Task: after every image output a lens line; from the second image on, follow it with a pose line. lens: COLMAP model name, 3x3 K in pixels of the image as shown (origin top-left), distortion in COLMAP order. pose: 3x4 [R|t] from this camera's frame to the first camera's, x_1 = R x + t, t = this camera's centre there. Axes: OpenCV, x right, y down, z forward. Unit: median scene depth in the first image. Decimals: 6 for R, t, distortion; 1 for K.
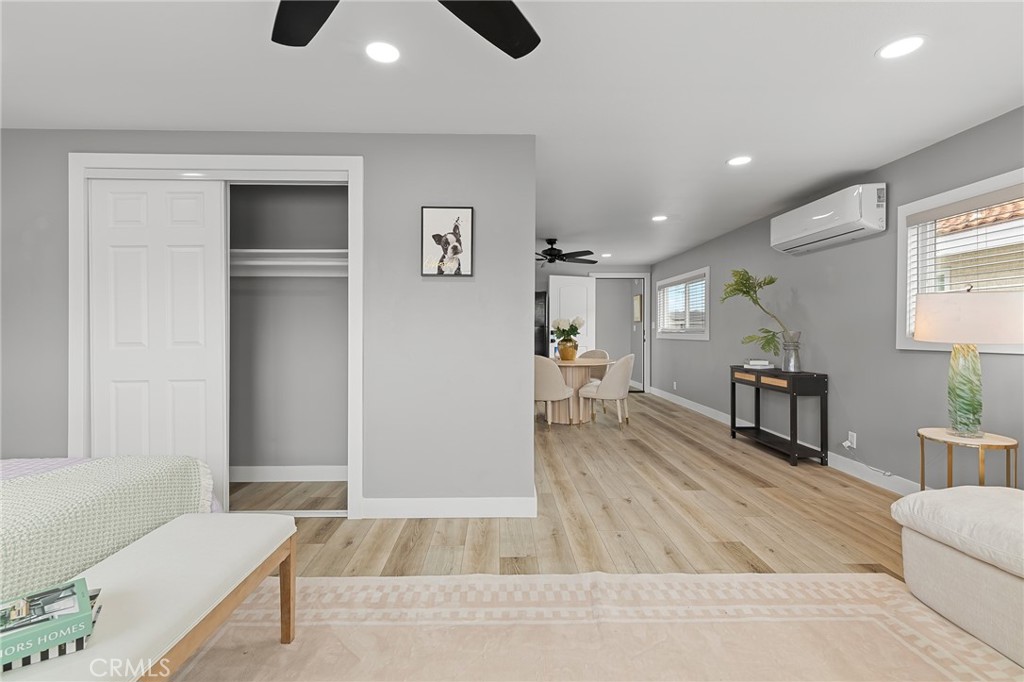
lens RADIAL K [[460.7, 0, 507.6], [0, 460.7, 333.9], [0, 0, 1]] dist [0.005026, -0.000301]
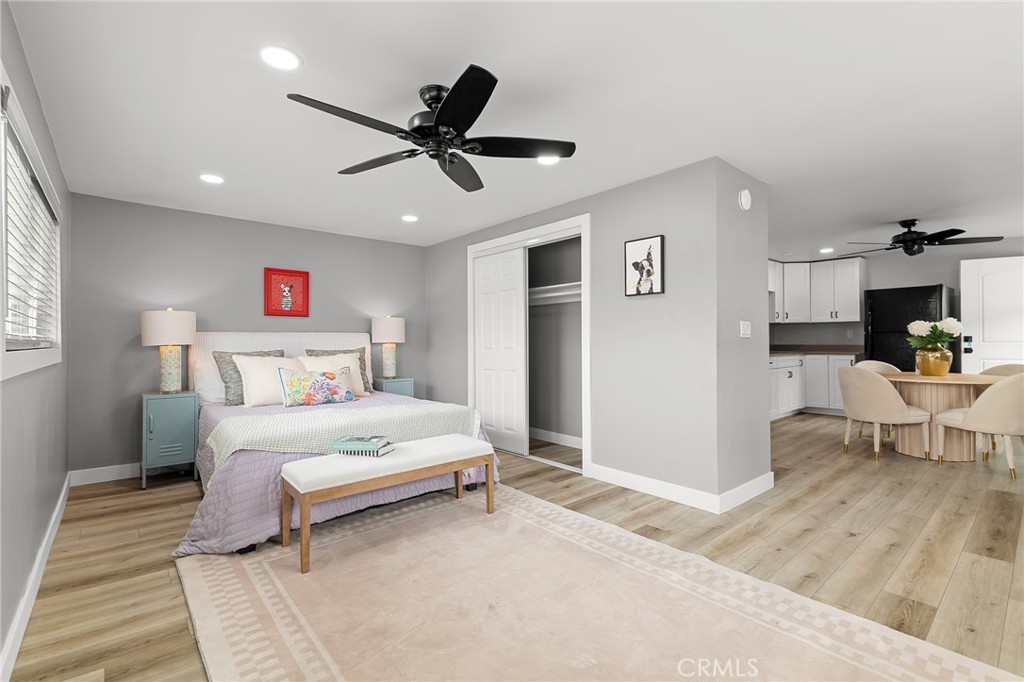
lens RADIAL K [[460.7, 0, 508.7], [0, 460.7, 338.0], [0, 0, 1]] dist [0.005026, -0.000301]
pose [[0.634682, -0.008709, -0.772724, 0.588525], [0.003411, 0.999958, -0.008469, -0.001955], [0.772766, 0.002739, 0.634685, -0.053150]]
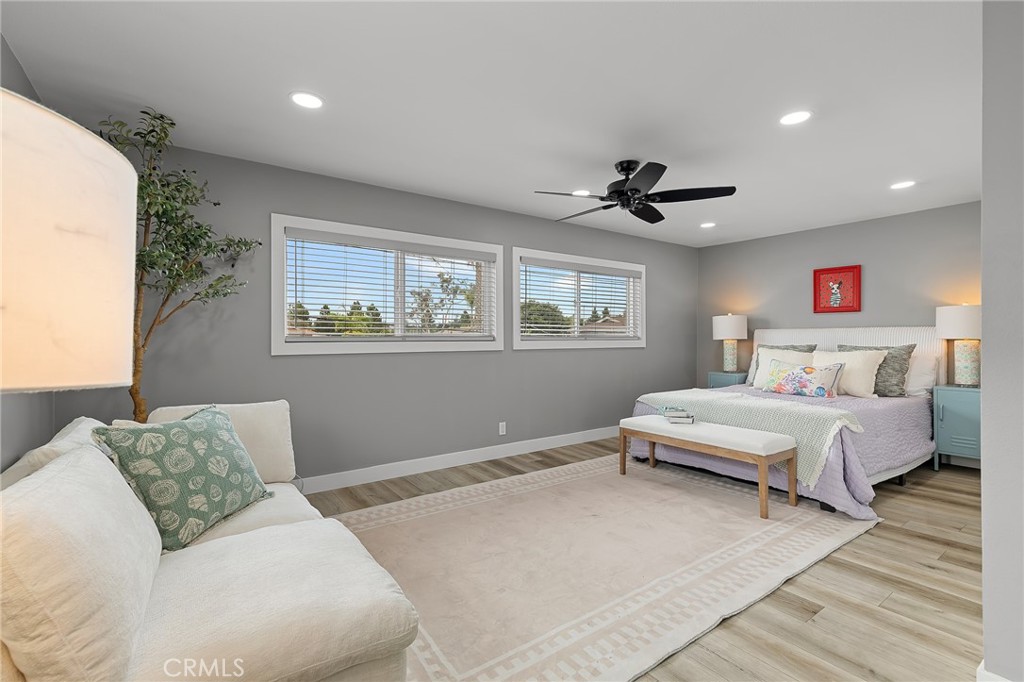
lens RADIAL K [[460.7, 0, 506.4], [0, 460.7, 337.9], [0, 0, 1]] dist [0.005026, -0.000301]
pose [[-0.828616, 0.000842, -0.559816, 0.782880], [-0.001038, 0.999995, 0.003041, -0.006833], [0.559816, 0.003101, -0.828611, 1.148417]]
